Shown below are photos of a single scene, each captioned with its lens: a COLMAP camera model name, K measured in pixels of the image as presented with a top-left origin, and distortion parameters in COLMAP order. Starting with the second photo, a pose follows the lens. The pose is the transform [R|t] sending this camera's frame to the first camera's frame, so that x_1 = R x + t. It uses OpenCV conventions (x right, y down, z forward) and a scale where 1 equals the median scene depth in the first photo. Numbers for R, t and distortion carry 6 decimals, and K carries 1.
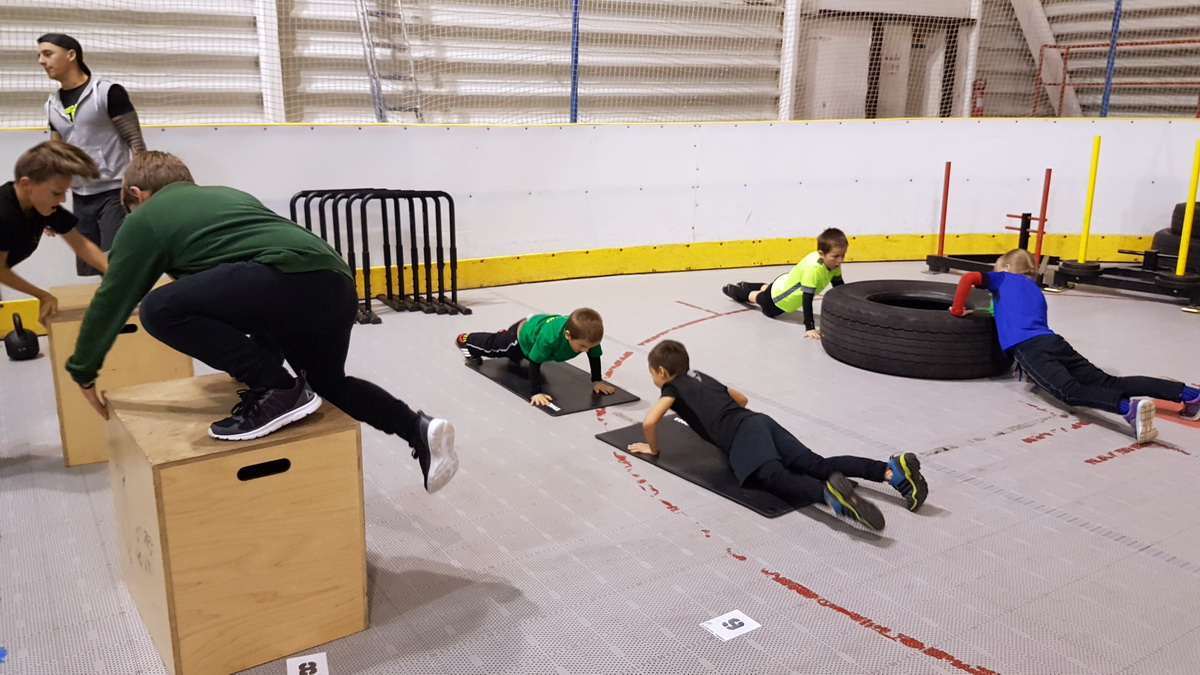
lens RADIAL K [[898.1, 0, 600.0], [0, 898.1, 337.5], [0, 0, 1]] dist [0.108606, -0.194631]
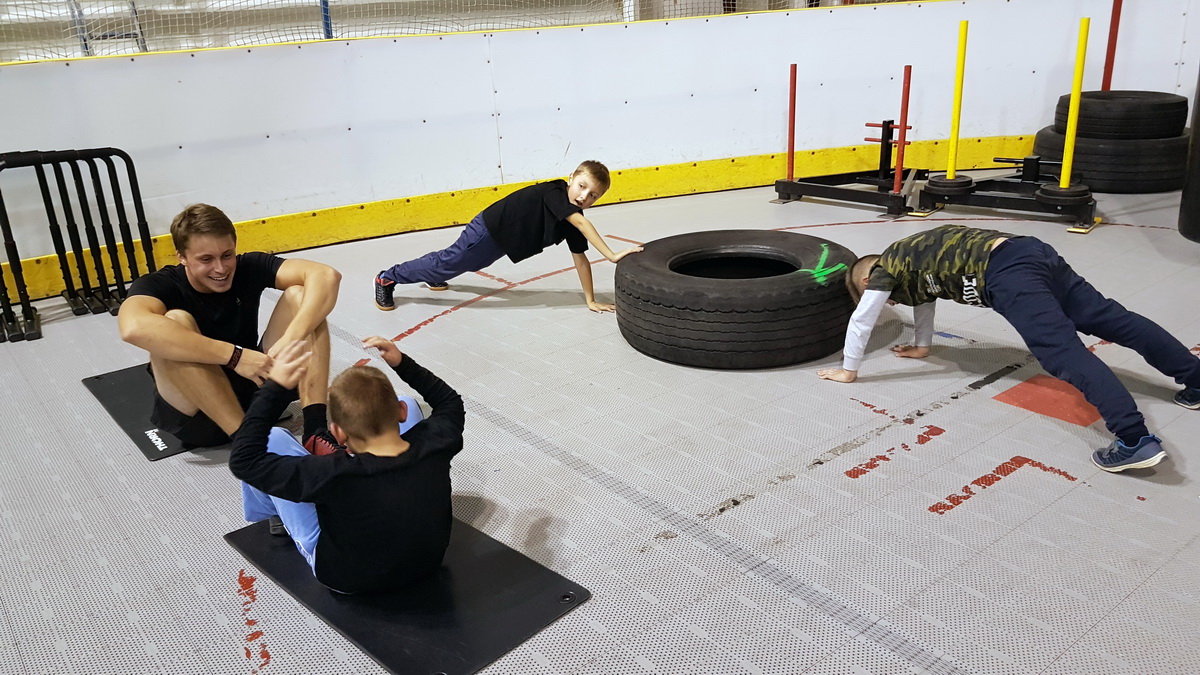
lens RADIAL K [[922.5, 0, 600.0], [0, 922.5, 337.5], [0, 0, 1]] dist [0.273440, -0.557512]
pose [[0.991228, -0.089674, 0.097090, 0.109805], [0.081220, 0.992823, 0.087784, -0.038665], [-0.104265, -0.079129, 0.991397, 0.155133]]
